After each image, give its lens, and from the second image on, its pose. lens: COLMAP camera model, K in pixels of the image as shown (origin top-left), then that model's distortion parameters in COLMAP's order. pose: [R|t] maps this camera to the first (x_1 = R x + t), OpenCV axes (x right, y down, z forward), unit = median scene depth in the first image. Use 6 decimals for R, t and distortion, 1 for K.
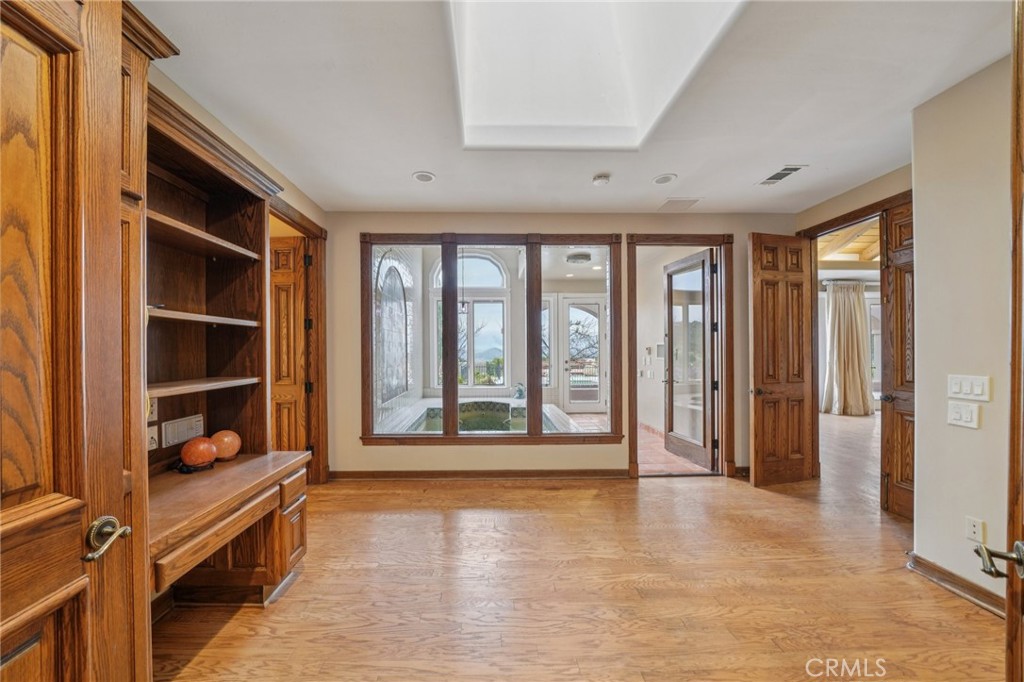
lens RADIAL K [[377.1, 0, 503.8], [0, 377.1, 342.0], [0, 0, 1]] dist [-0.009883, 0.000139]
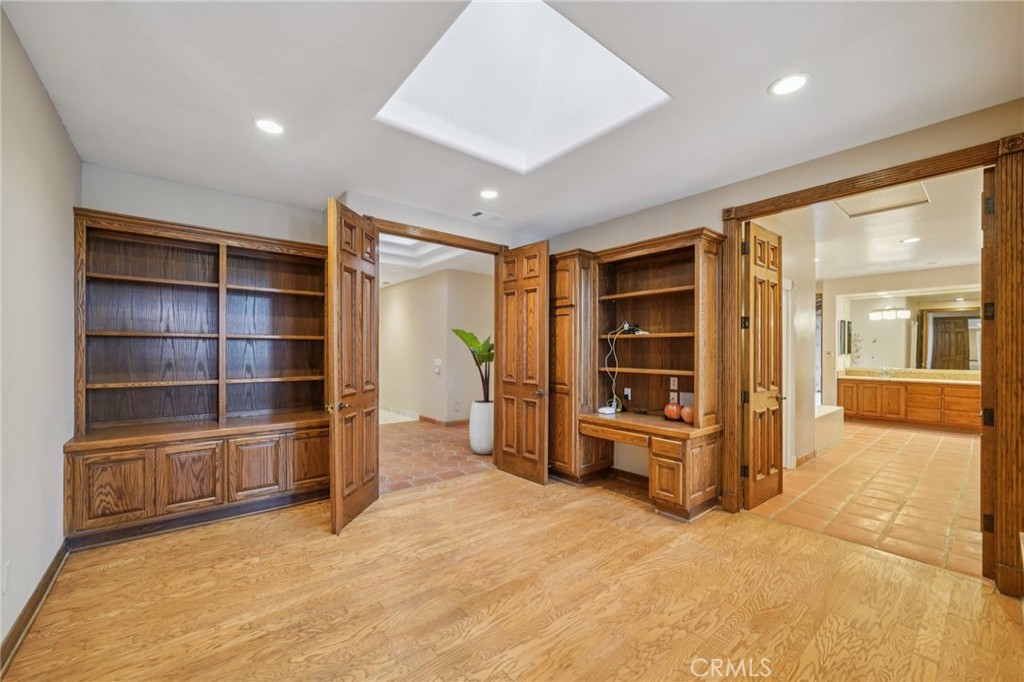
lens RADIAL K [[421.2, 0, 504.4], [0, 421.2, 347.2], [0, 0, 1]] dist [0.001627, 0.000349]
pose [[-0.780592, -0.003891, -0.625029, 1.014657], [-0.002997, 0.999992, -0.002483, 0.008404], [0.625034, -0.000066, -0.780598, 2.026525]]
